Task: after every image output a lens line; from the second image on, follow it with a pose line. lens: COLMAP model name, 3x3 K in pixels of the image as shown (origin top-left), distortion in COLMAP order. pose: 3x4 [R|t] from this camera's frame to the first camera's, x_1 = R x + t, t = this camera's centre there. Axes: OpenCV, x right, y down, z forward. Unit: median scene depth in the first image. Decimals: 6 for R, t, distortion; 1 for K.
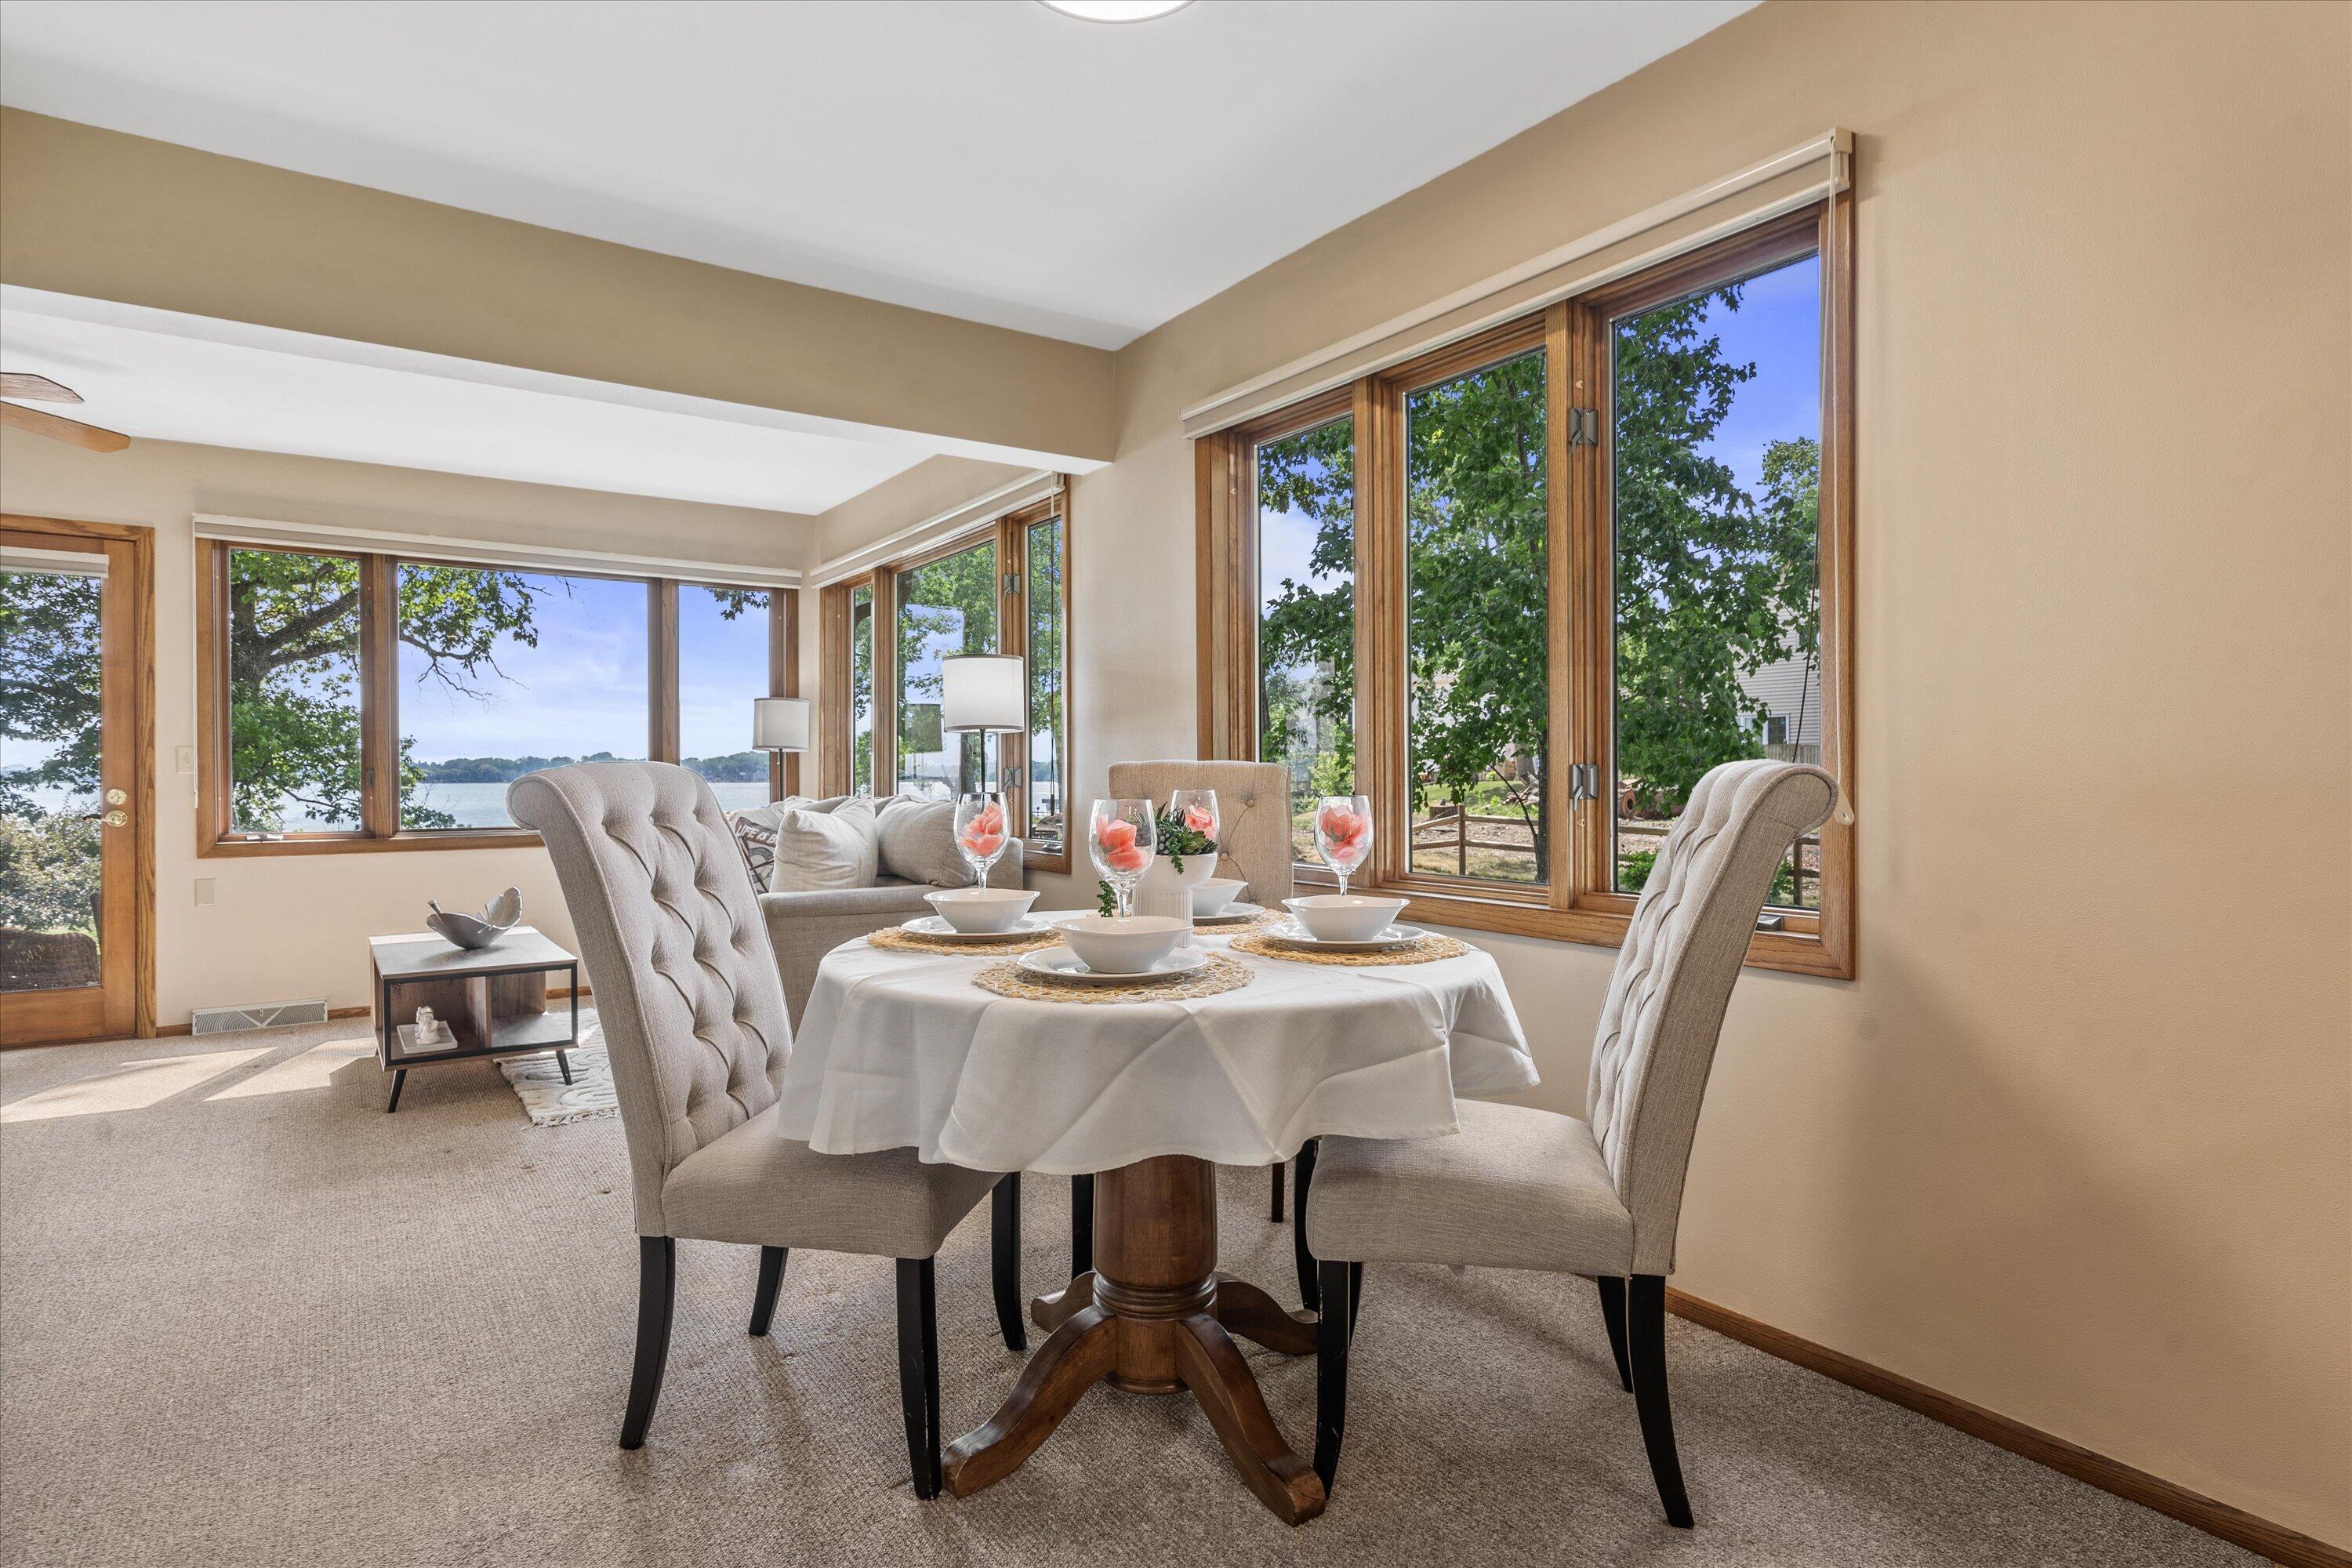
lens RADIAL K [[1228.4, 0, 1162.8], [0, 1228.4, 786.5], [0, 0, 1]] dist [0.010658, 0.000482]
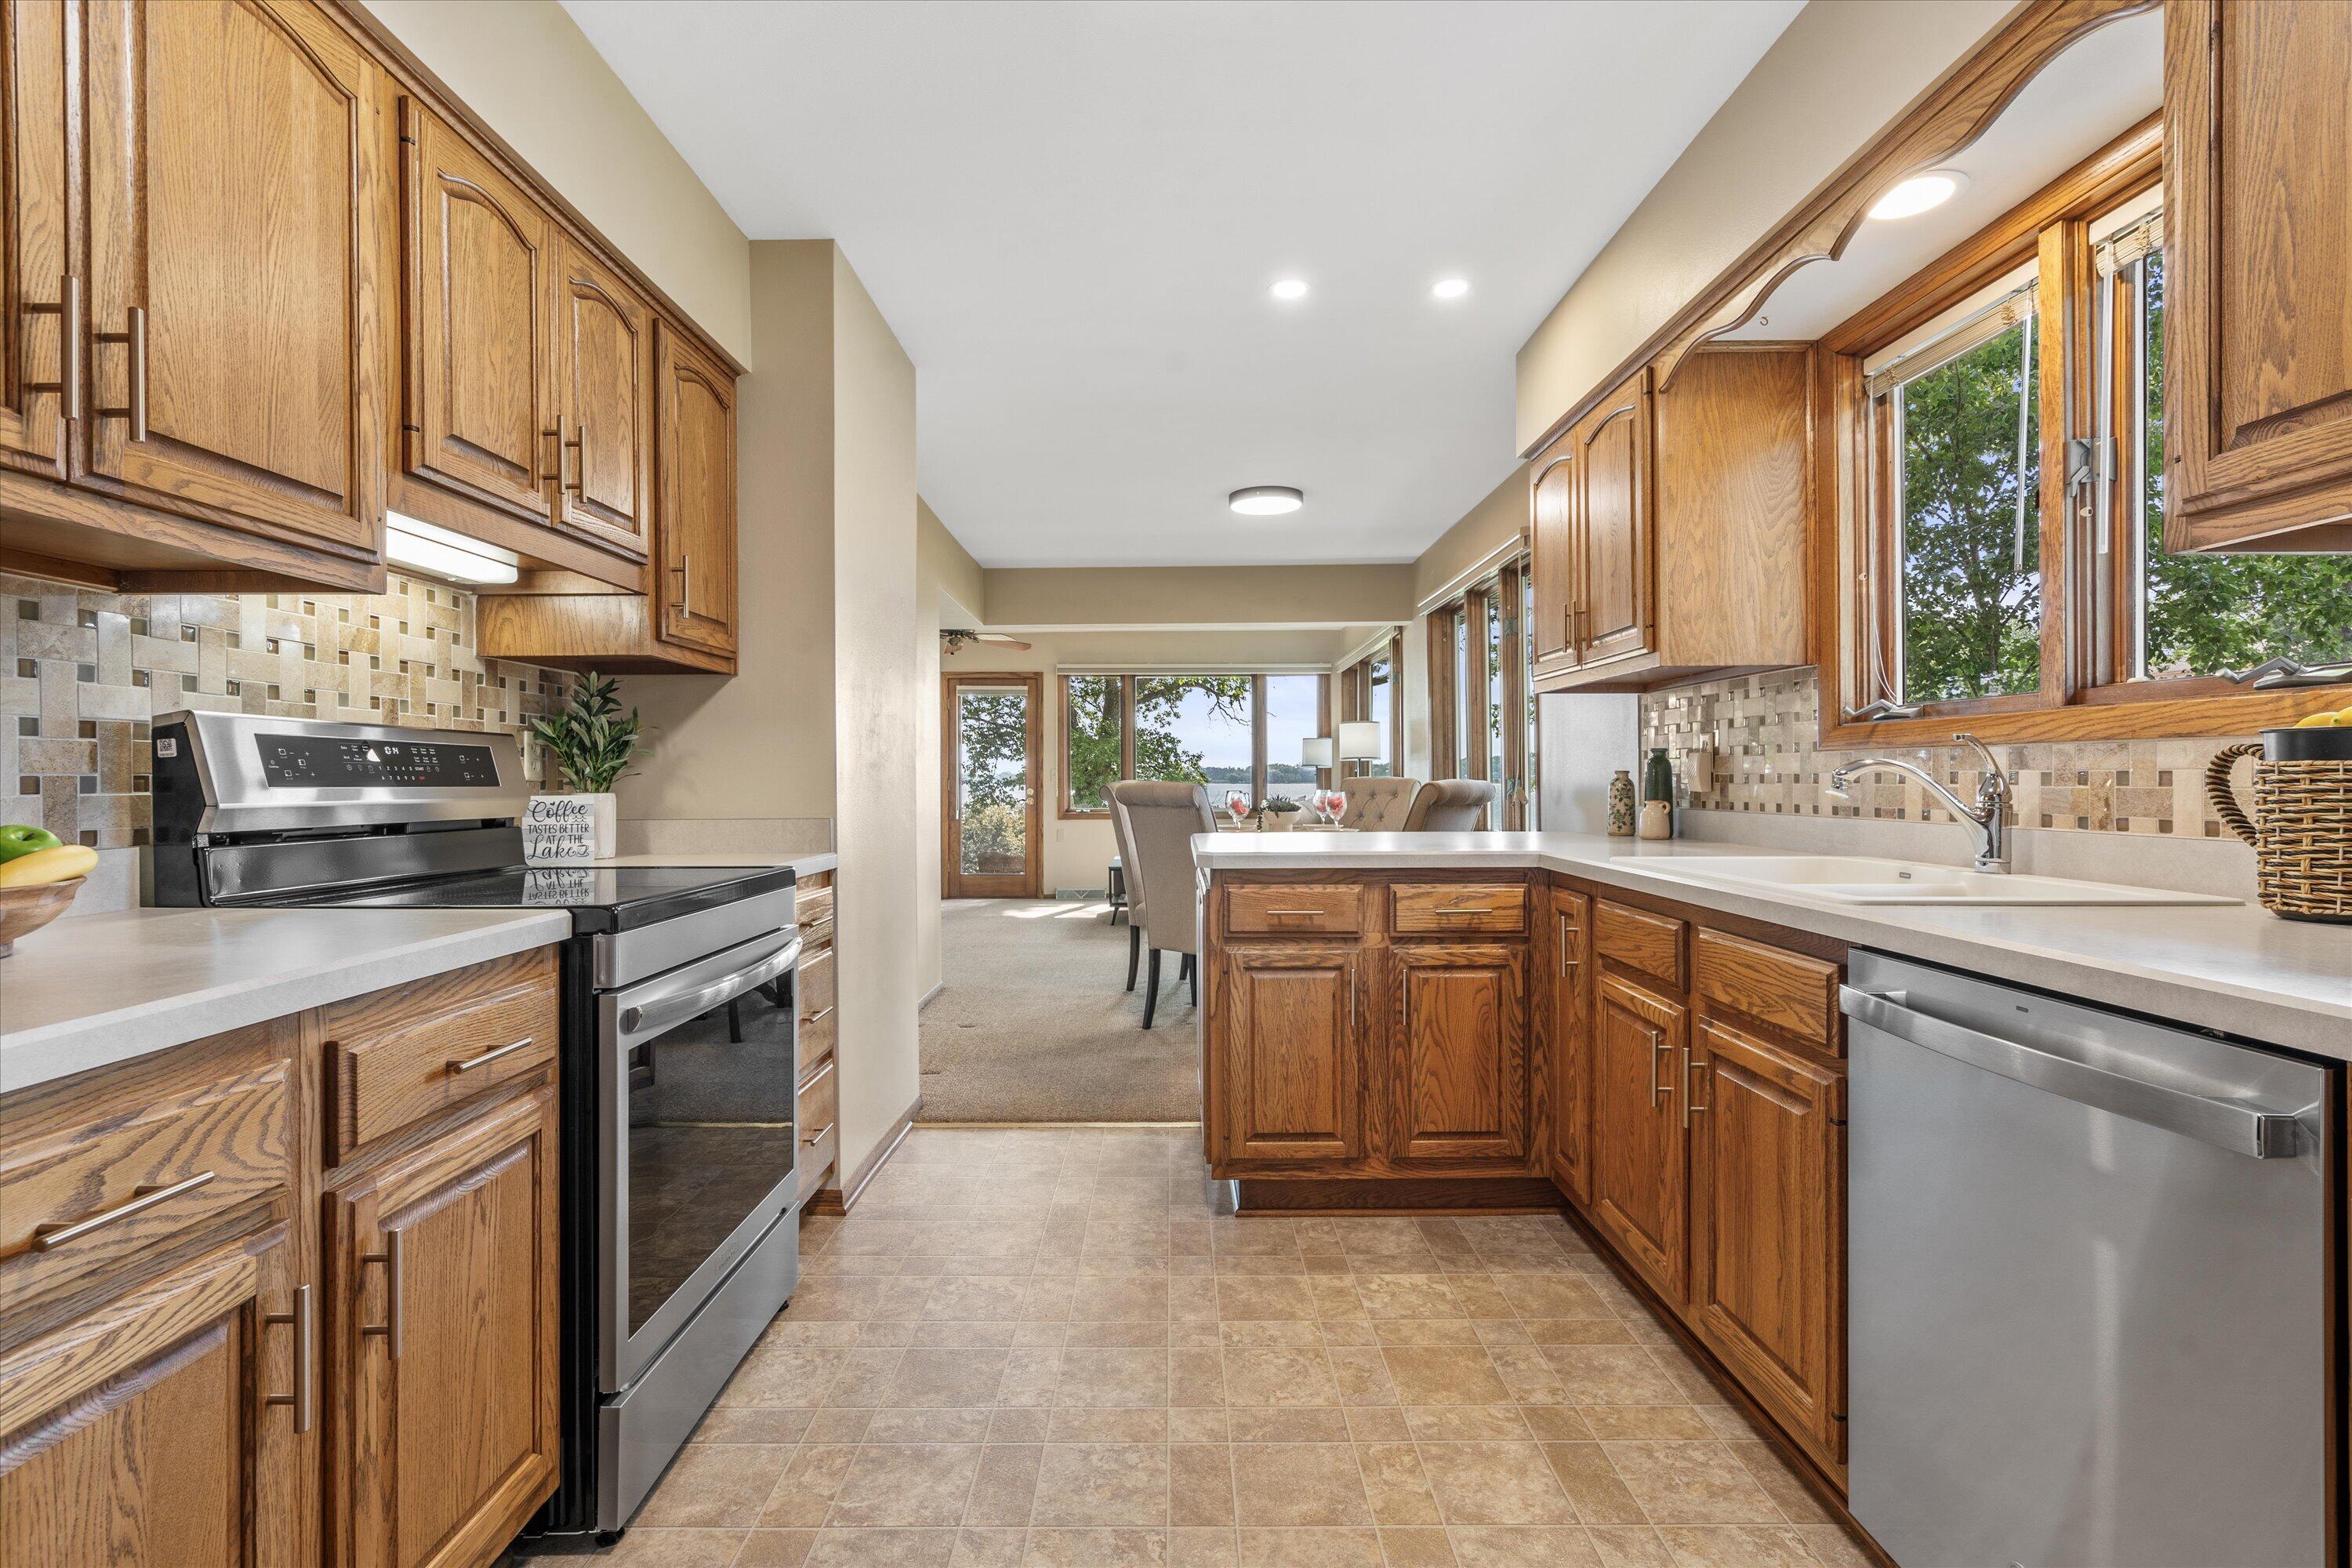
lens RADIAL K [[1091.9, 0, 1176.0], [0, 1091.9, 784.0], [0, 0, 1]] dist [0.000816, 0.000098]
pose [[0.829686, -0.000974, -0.558229, 0.493748], [-0.000426, 0.999997, -0.002378, -0.000710], [0.558230, 0.002211, 0.829684, -0.513970]]
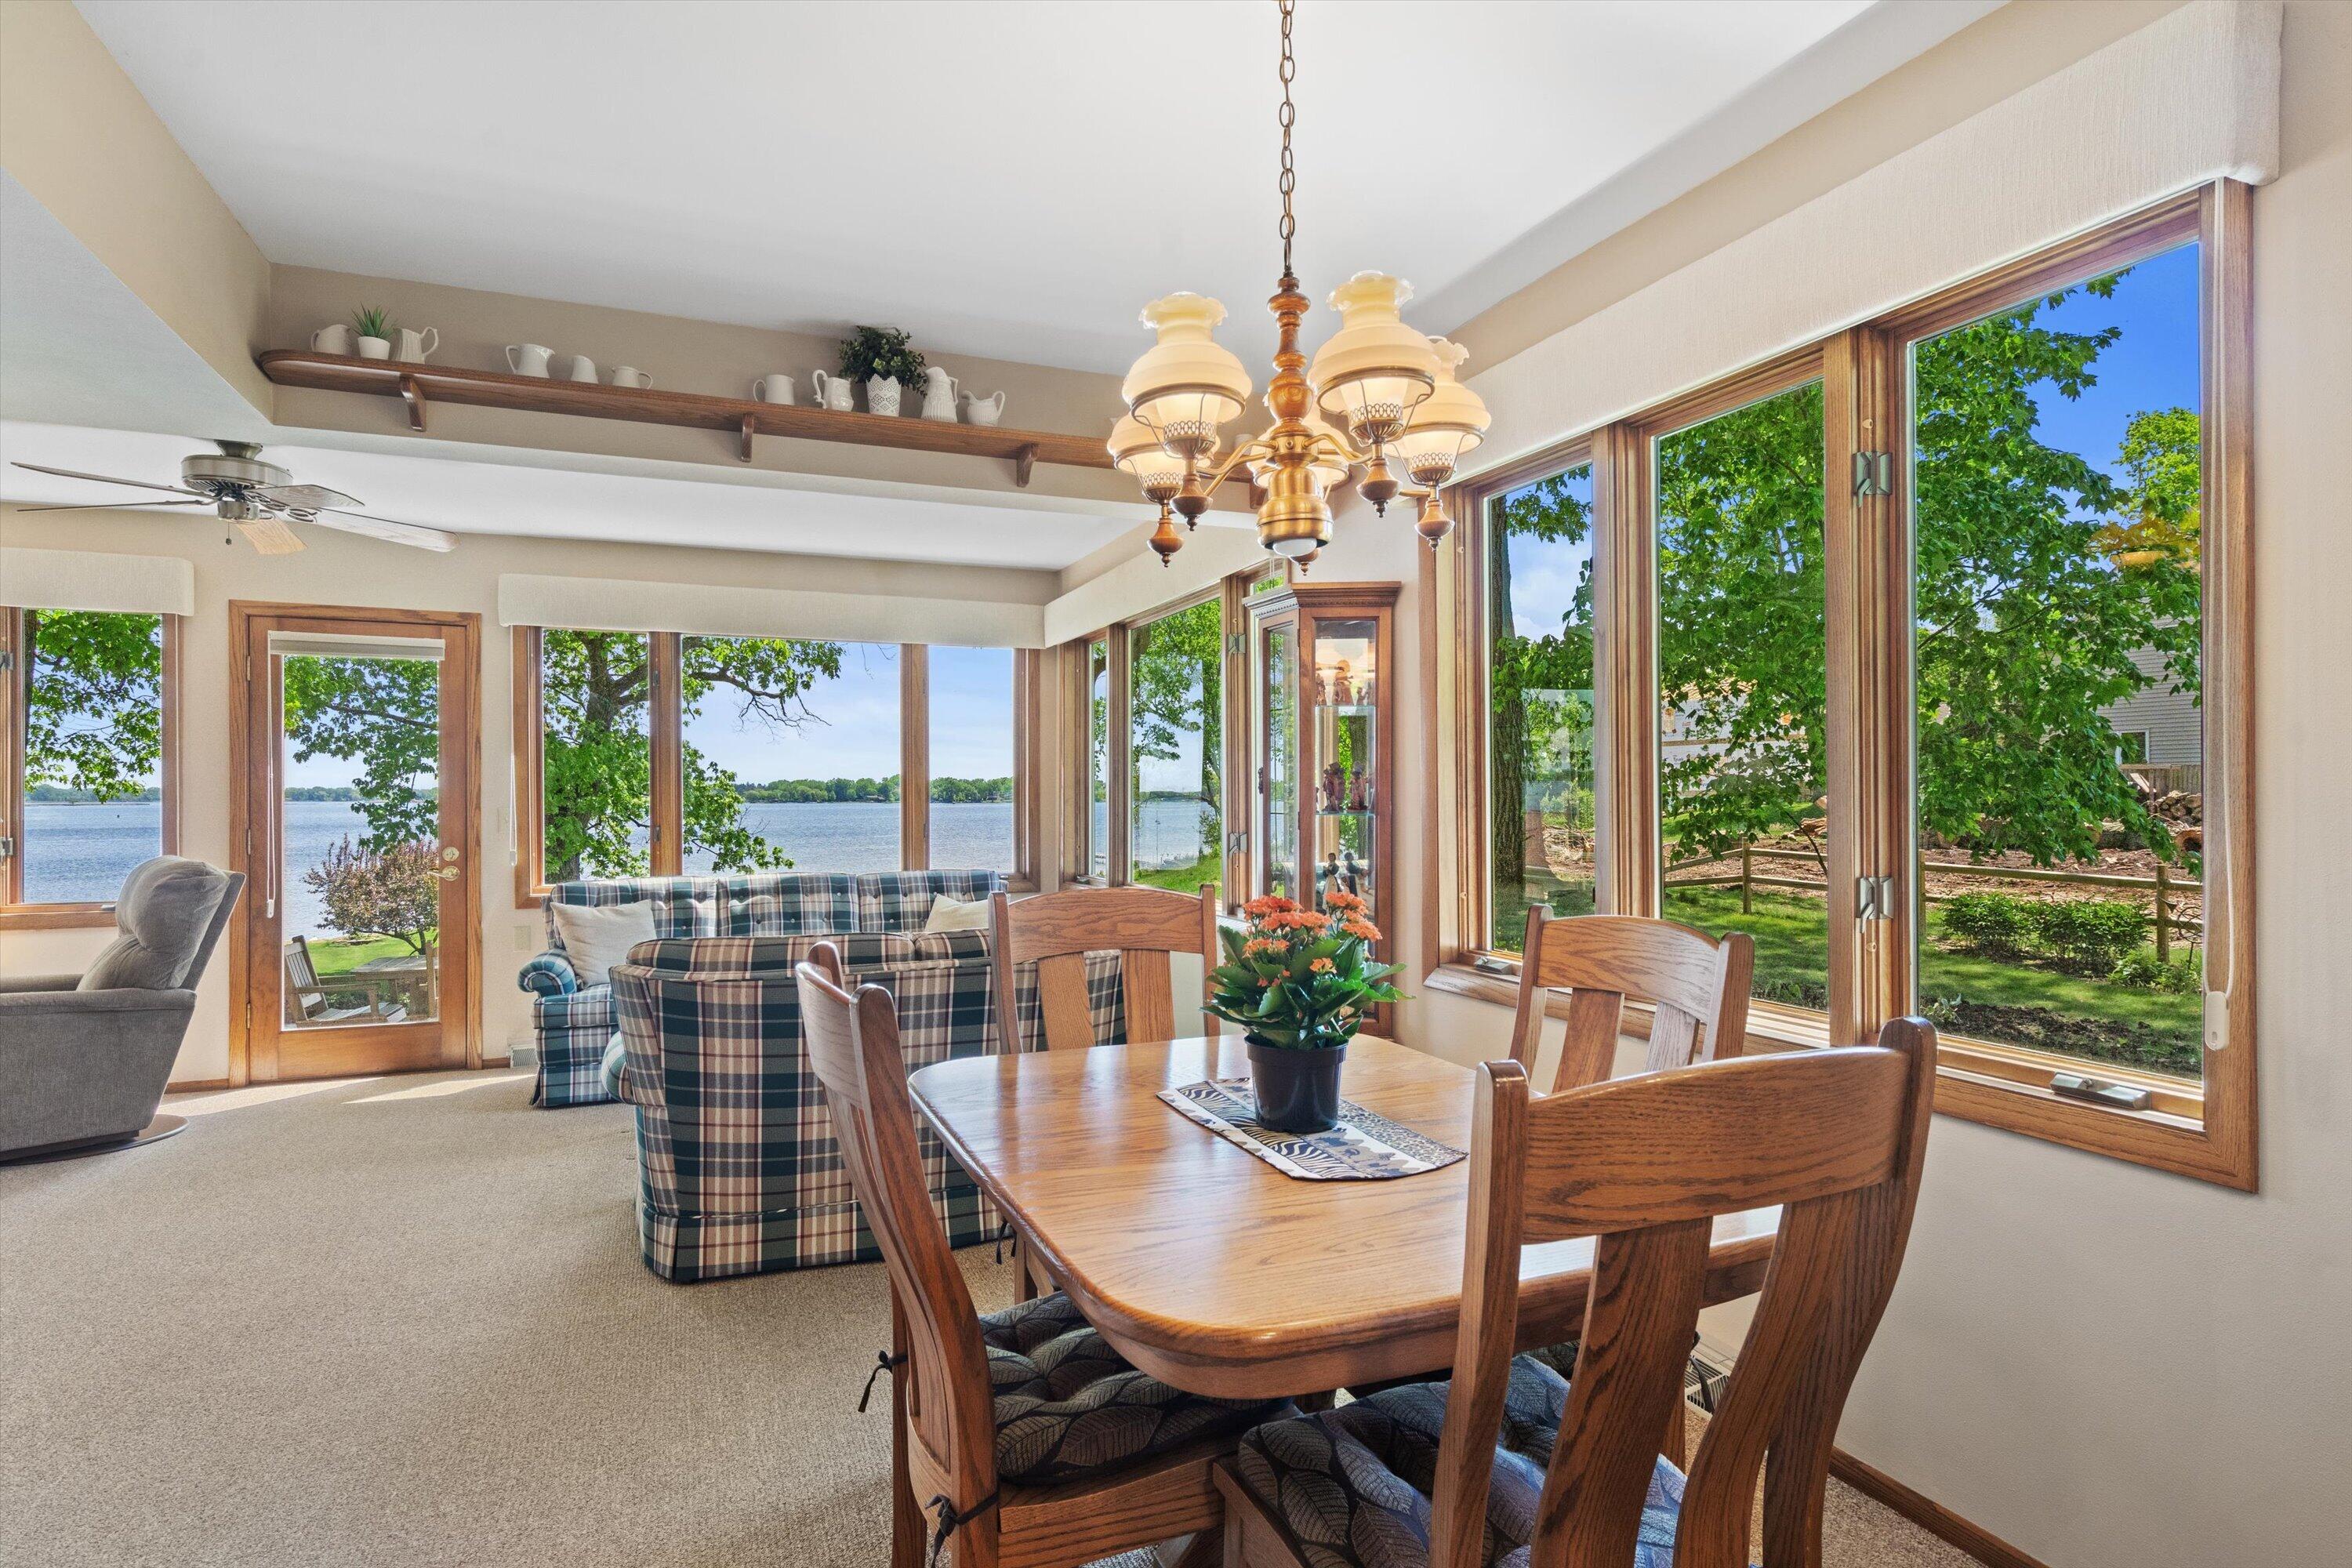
lens RADIAL K [[1216.7, 0, 1182.6], [0, 1216.7, 800.4], [0, 0, 1]] dist [0.003554, 0.001159]
pose [[0.980133, -0.001568, -0.198336, 0.023361], [0.000856, 0.999993, -0.003672, -0.034772], [0.198340, 0.003429, 0.980127, 0.049776]]
